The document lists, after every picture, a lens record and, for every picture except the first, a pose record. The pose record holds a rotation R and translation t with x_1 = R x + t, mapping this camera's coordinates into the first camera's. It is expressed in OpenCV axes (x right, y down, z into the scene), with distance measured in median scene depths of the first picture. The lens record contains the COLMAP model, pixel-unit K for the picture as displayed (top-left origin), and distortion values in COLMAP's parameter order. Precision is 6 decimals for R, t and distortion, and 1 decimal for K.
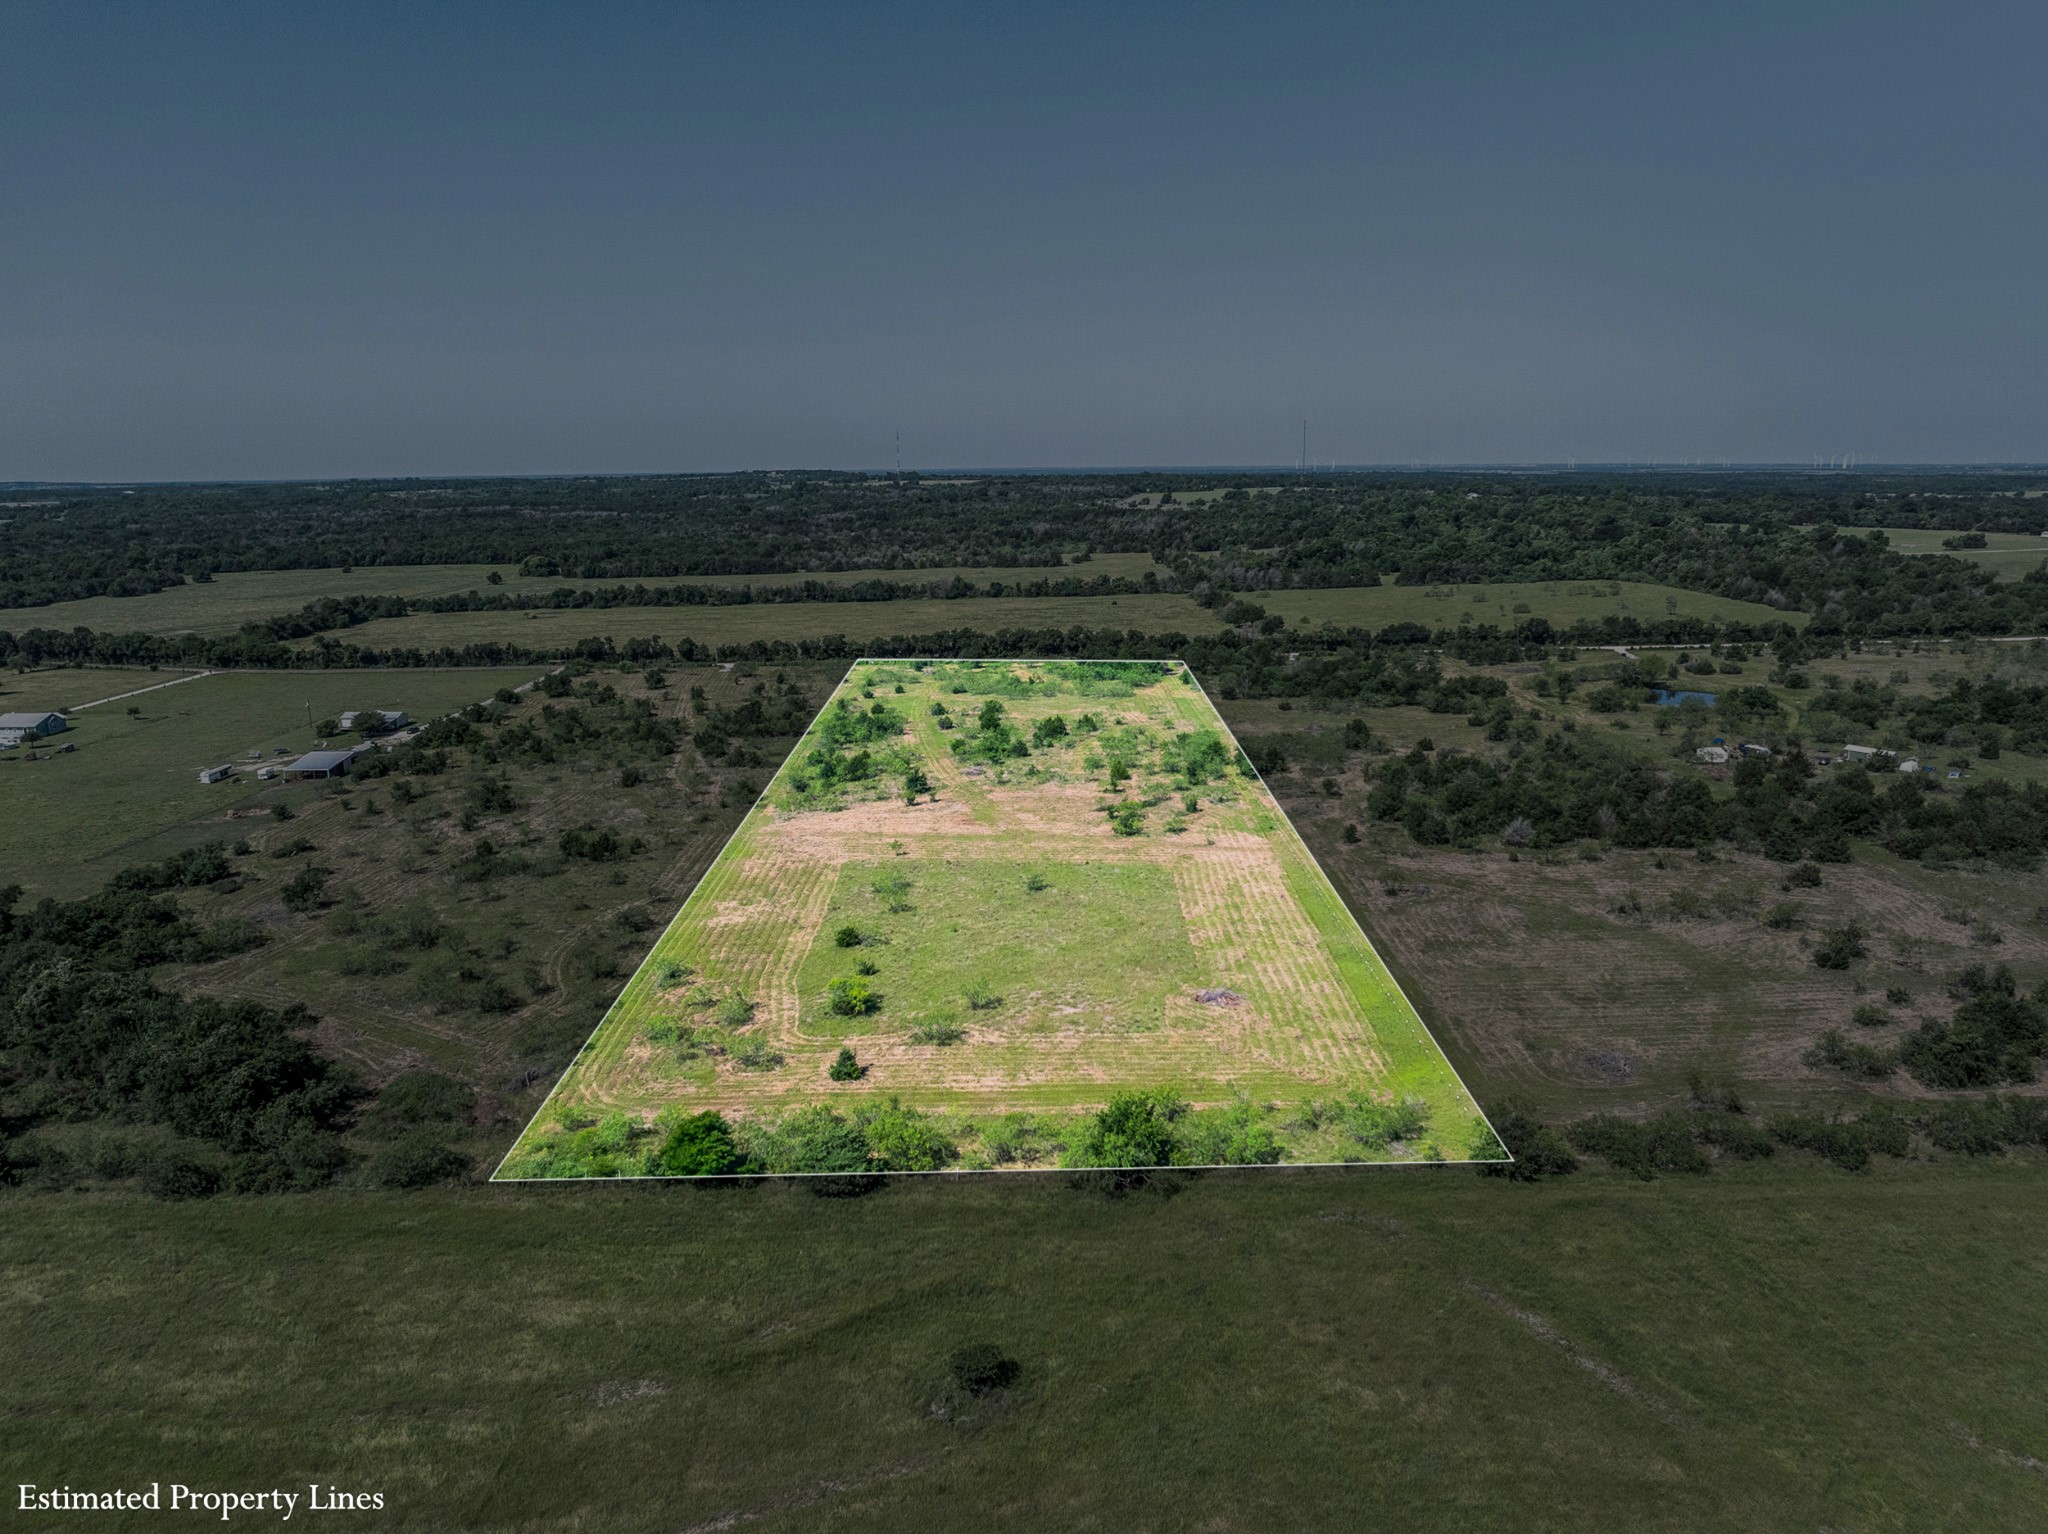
lens RADIAL K [[1433.8, 0, 1022.4], [0, 1433.8, 767.4], [0, 0, 1]] dist [-0.038739, 0.005045]
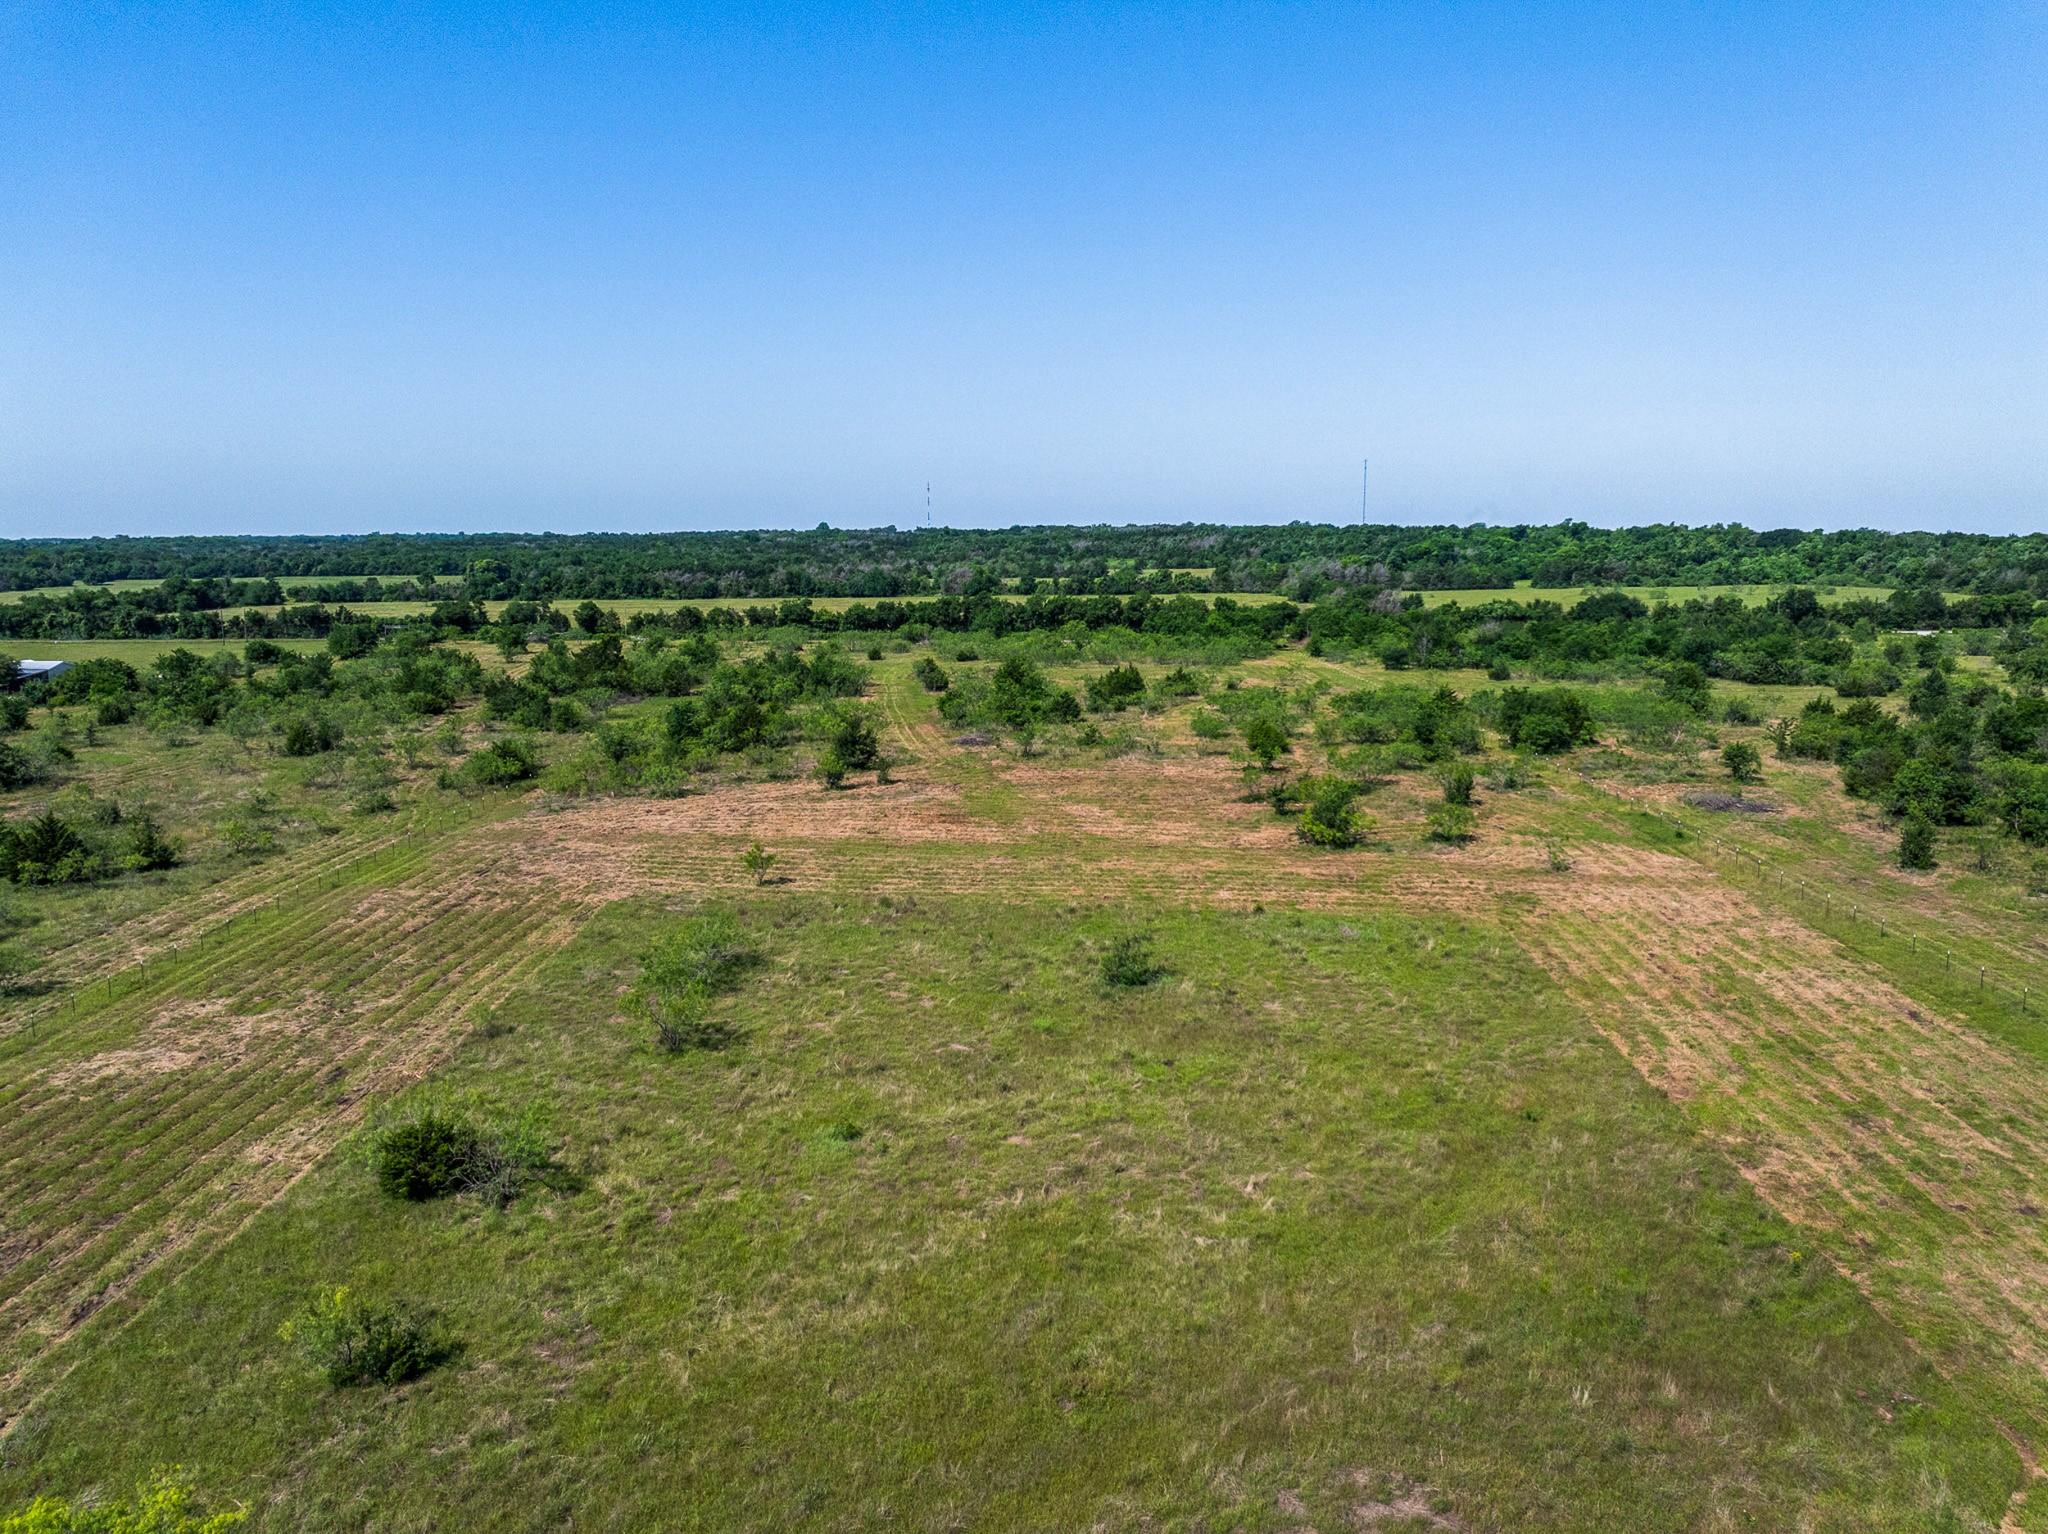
lens RADIAL K [[1433.8, 0, 1024.4], [0, 1433.8, 756.3], [0, 0, 1]] dist [-0.038739, 0.005045]
pose [[0.999689, 0.014451, -0.020320, -0.006813], [-0.015636, 0.998109, -0.059453, 0.043211], [0.019422, 0.059752, 0.998024, 0.542489]]
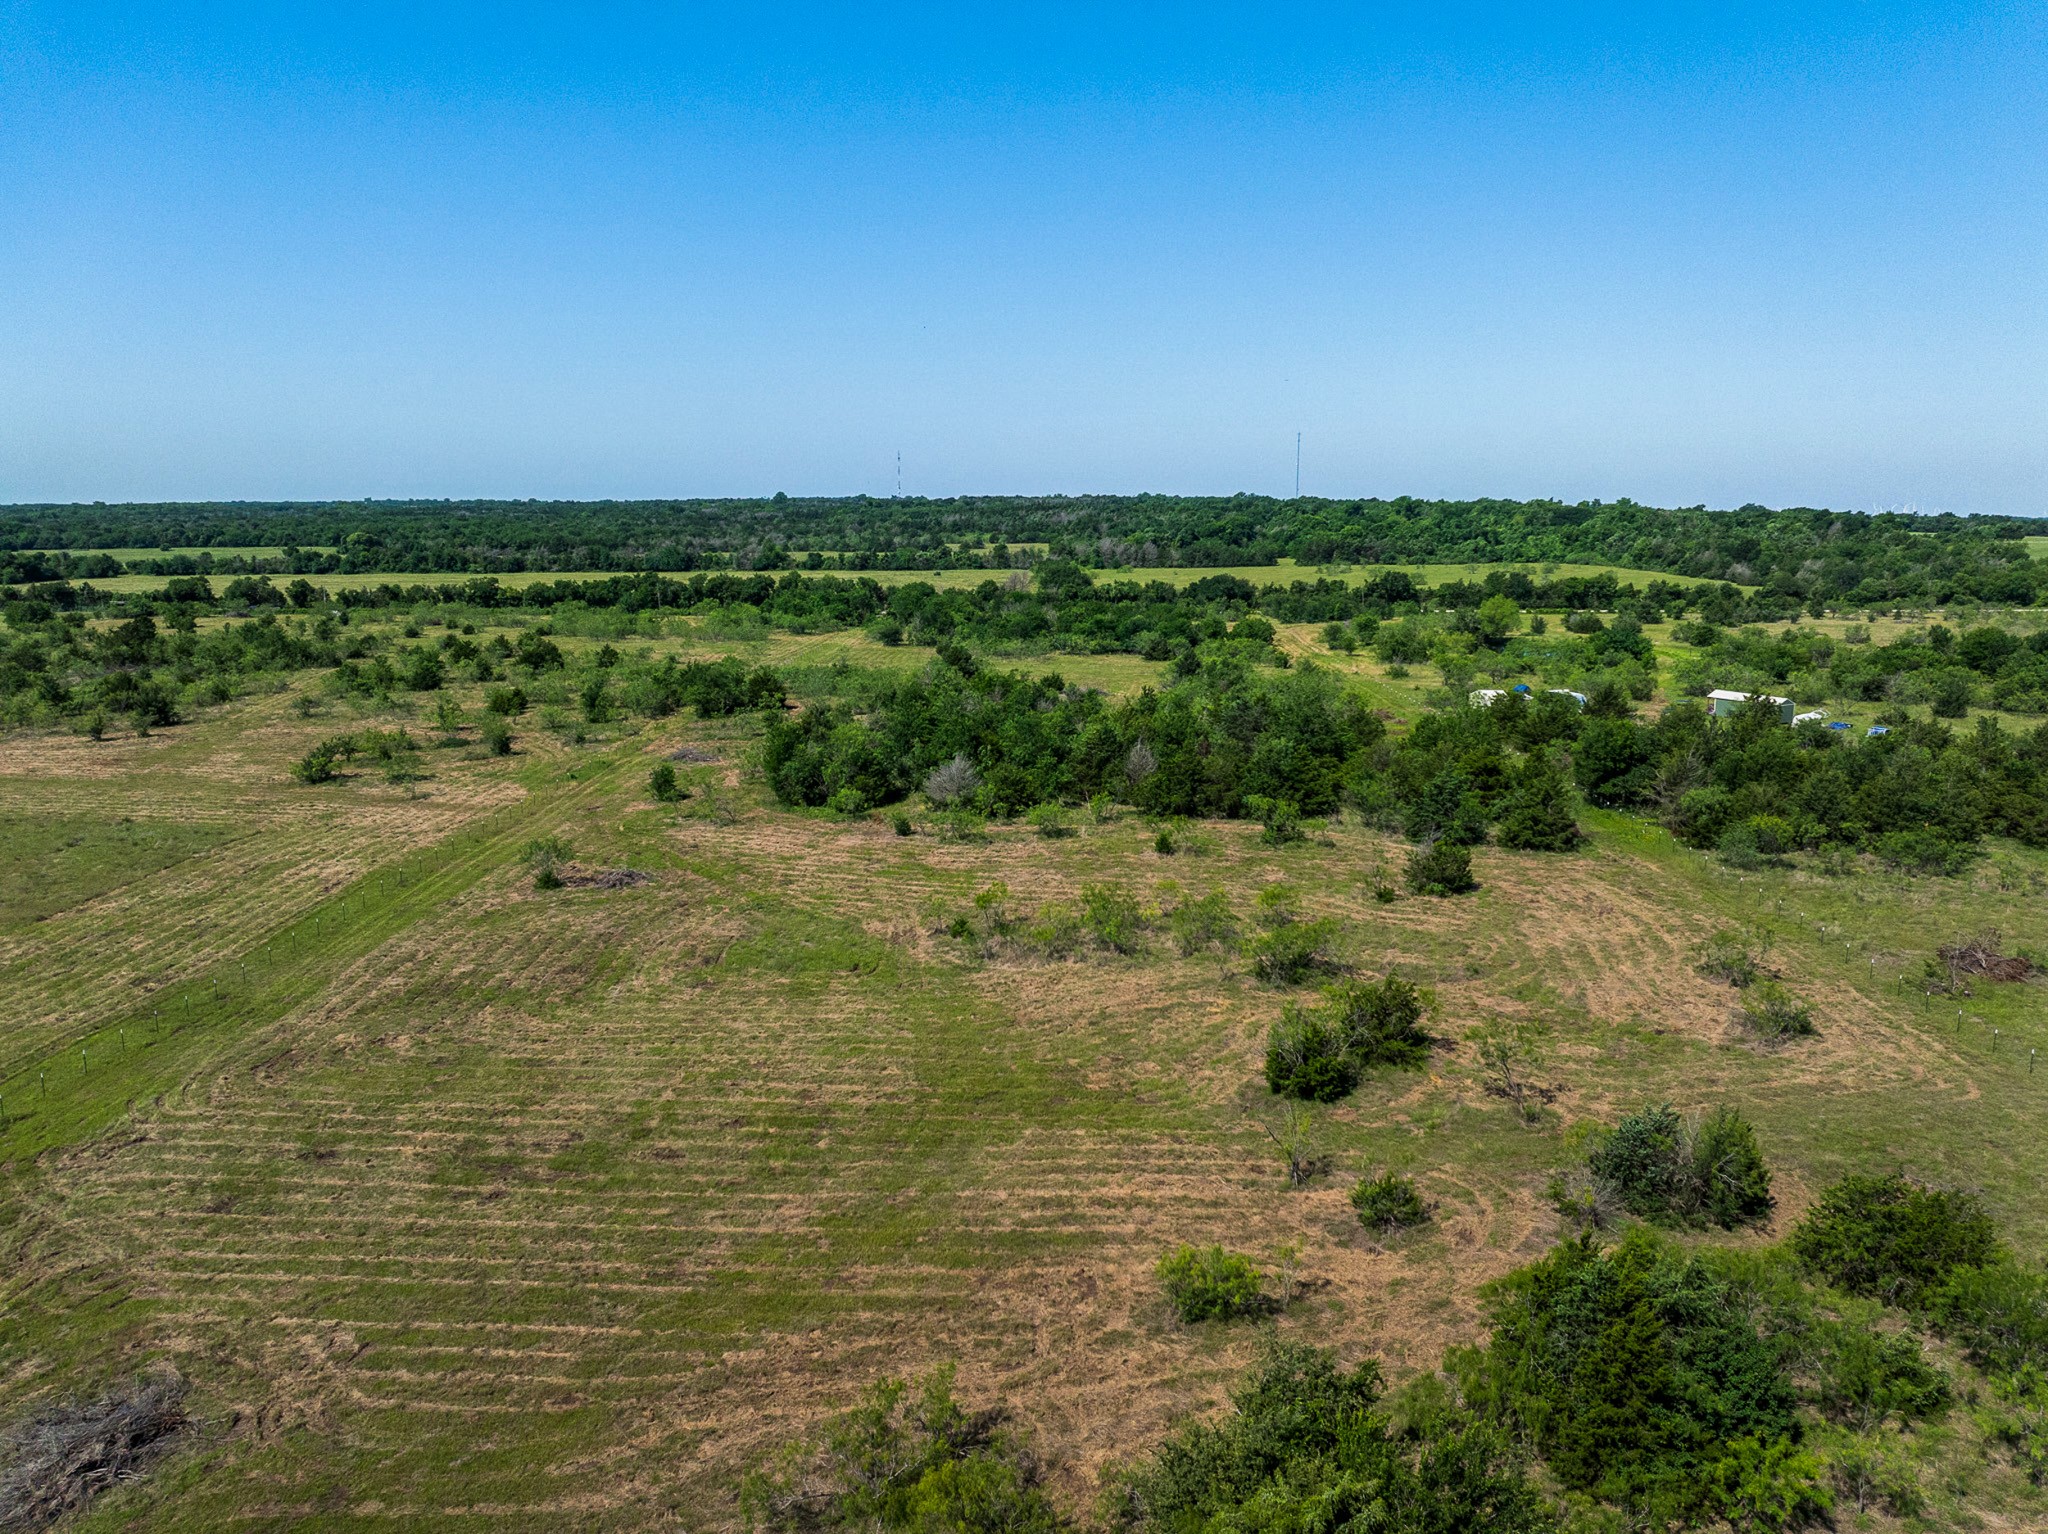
lens RADIAL K [[1433.8, 0, 1024.3], [0, 1433.8, 769.8], [0, 0, 1]] dist [-0.038739, 0.005045]
pose [[0.999208, 0.022226, -0.033016, 0.341207], [-0.023137, 0.999355, -0.027466, 0.047073], [0.032385, 0.028208, 0.999077, 0.420680]]
